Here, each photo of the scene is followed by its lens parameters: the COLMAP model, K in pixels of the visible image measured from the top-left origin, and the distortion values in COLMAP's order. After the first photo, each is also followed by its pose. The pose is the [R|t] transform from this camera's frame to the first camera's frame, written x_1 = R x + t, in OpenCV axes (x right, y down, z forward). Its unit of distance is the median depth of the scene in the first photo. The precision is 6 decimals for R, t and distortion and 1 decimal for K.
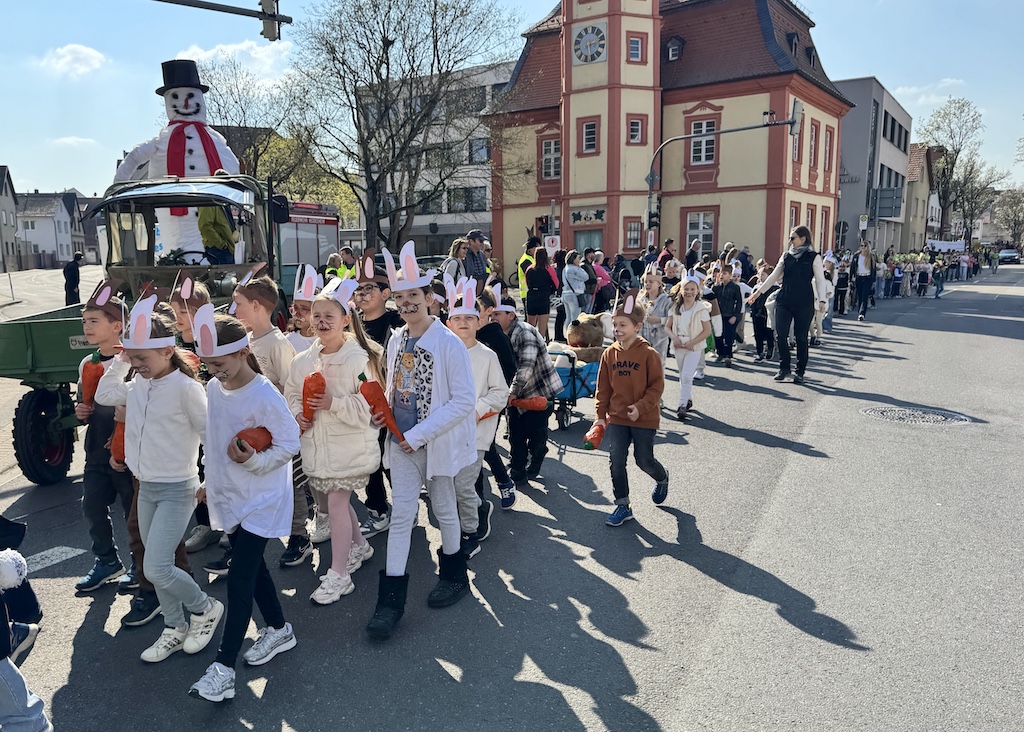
lens RADIAL K [[688.1, 0, 510.1], [0, 688.1, 377.8], [0, 0, 1]] dist [-0.001521, -0.002583]
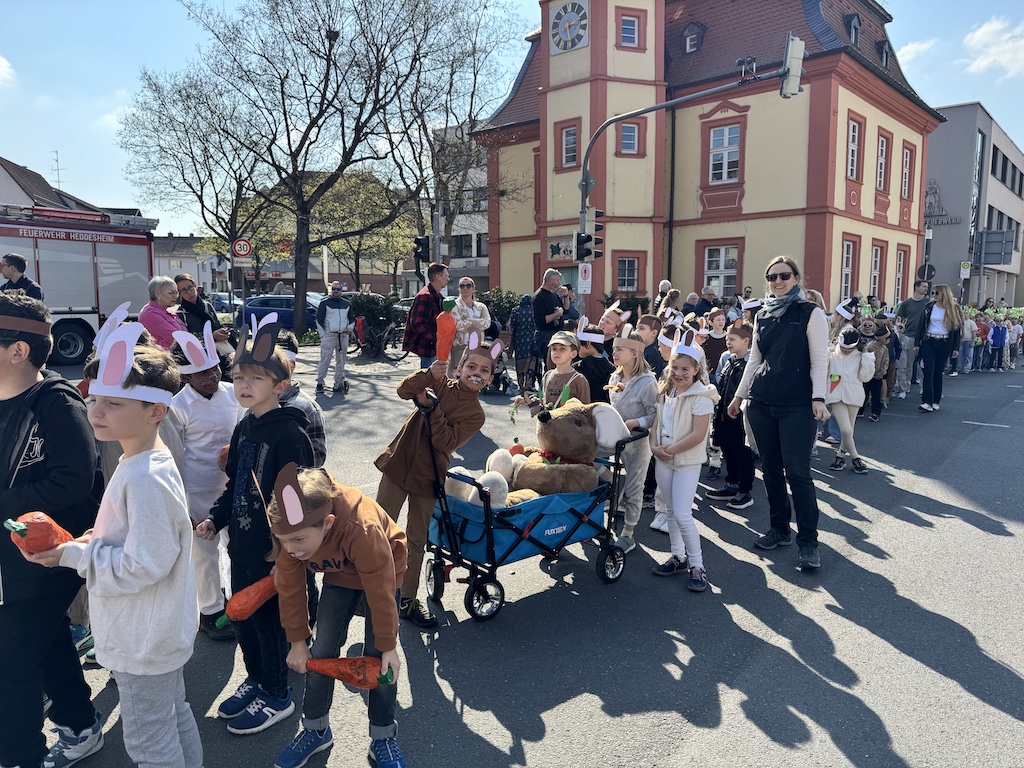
lens RADIAL K [[708.5, 0, 512.0], [0, 708.5, 384.0], [0, 0, 1]] dist [-0.001618, 0.000200]
pose [[0.994153, 0.033655, -0.102601, 0.138642], [-0.039476, 0.997692, -0.055241, -0.039578], [0.100505, 0.058969, 0.993188, 0.221919]]
